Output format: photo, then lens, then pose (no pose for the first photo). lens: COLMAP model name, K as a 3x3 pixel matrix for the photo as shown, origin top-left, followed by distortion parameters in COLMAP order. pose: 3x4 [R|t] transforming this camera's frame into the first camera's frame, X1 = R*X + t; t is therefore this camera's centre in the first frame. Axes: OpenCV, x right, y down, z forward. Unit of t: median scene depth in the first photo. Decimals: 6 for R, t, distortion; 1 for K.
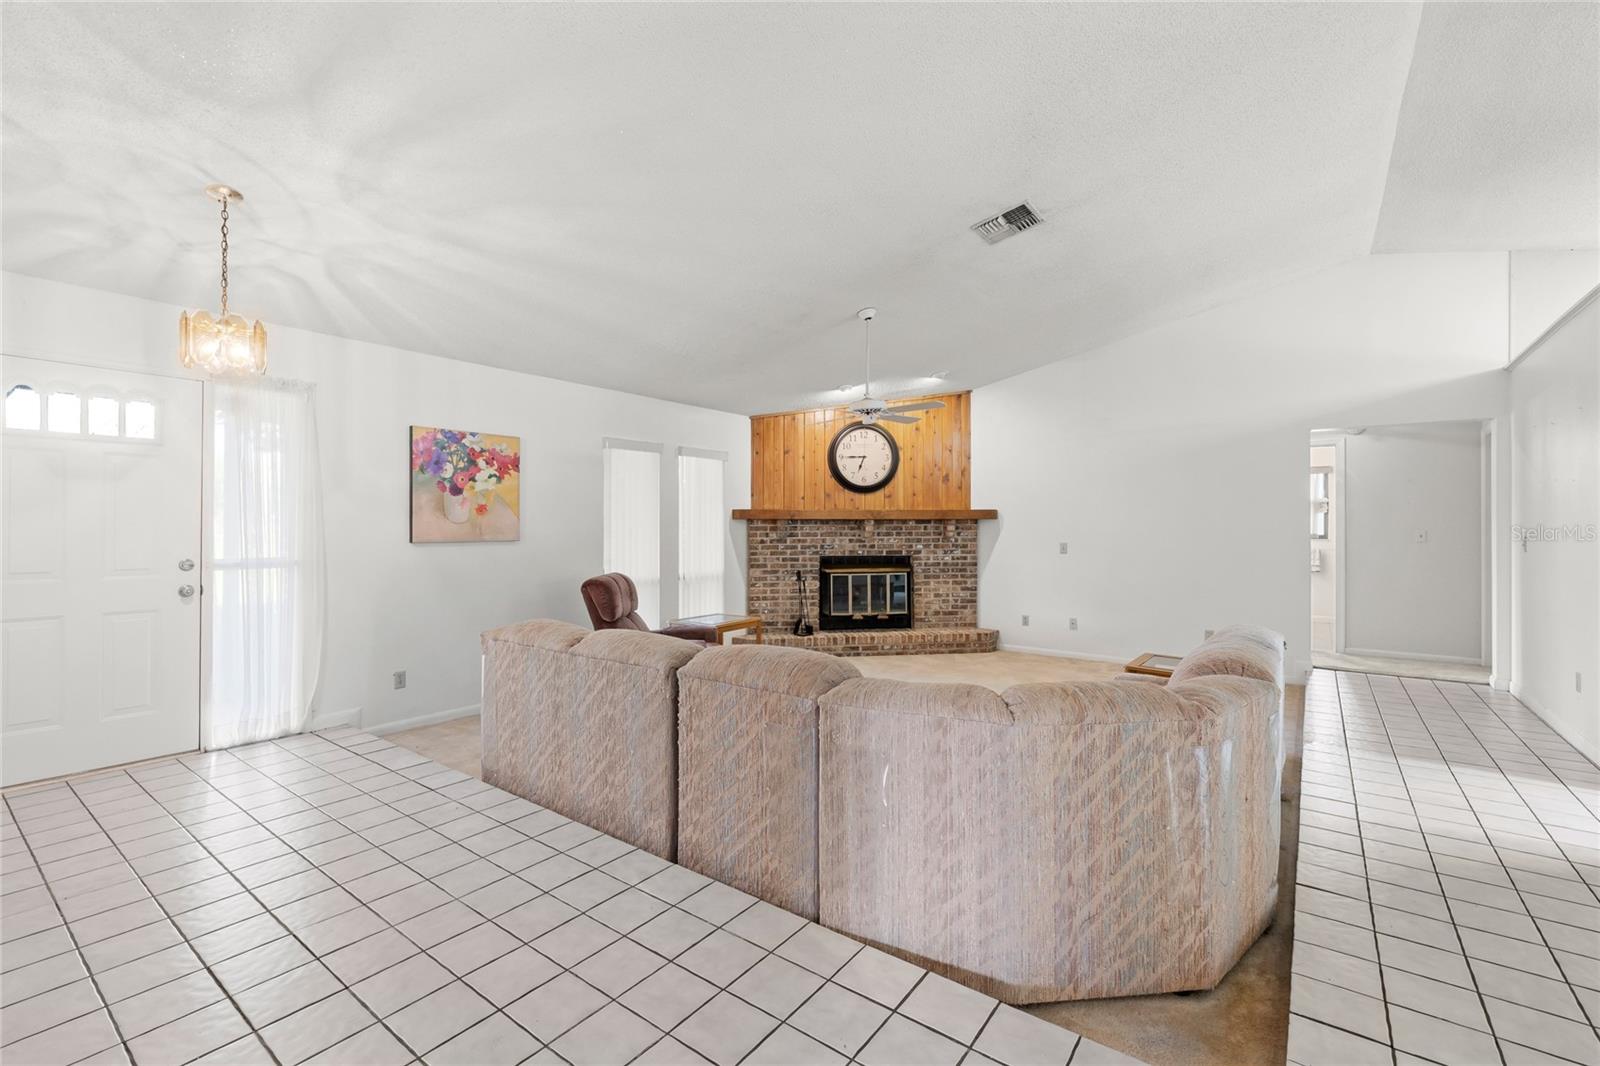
lens RADIAL K [[697.1, 0, 790.8], [0, 697.1, 524.6], [0, 0, 1]] dist [-0.001458, 0.000286]
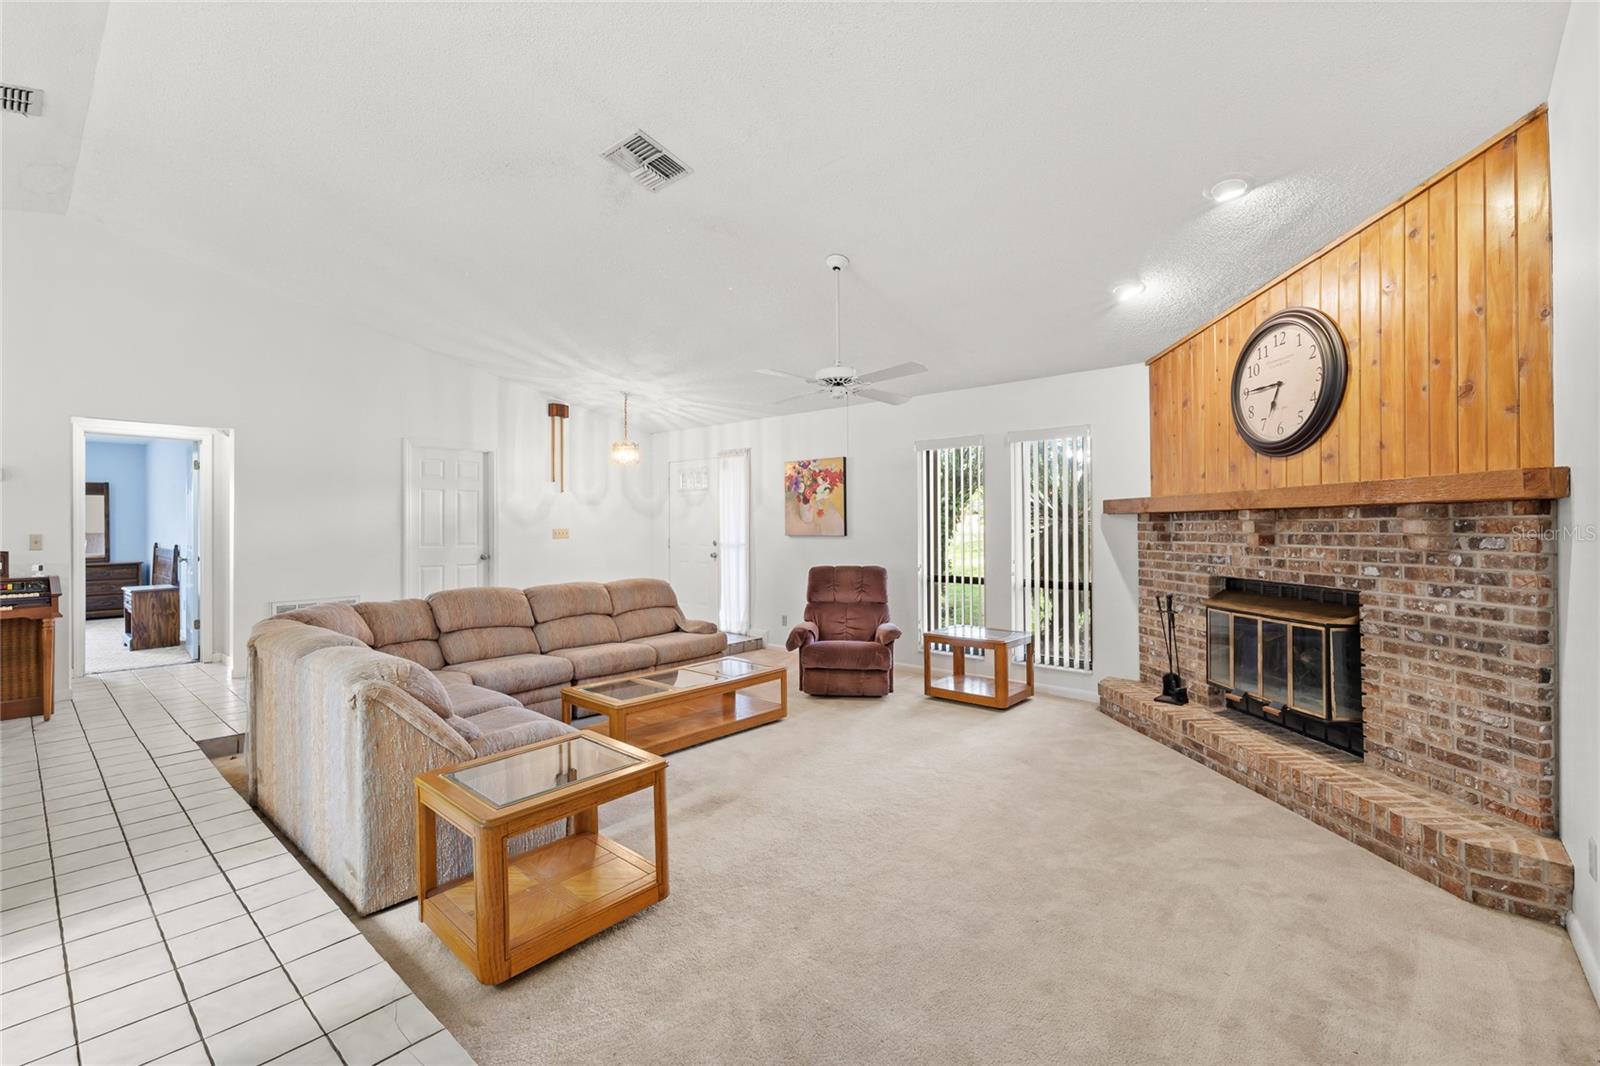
lens RADIAL K [[697.1, 0, 794.2], [0, 697.1, 528.5], [0, 0, 1]] dist [-0.001458, 0.000286]
pose [[-0.083799, 0.004693, -0.996472, 0.630128], [0.006687, 0.999969, 0.004147, 0.002160], [0.996460, -0.006316, -0.083828, 0.696694]]
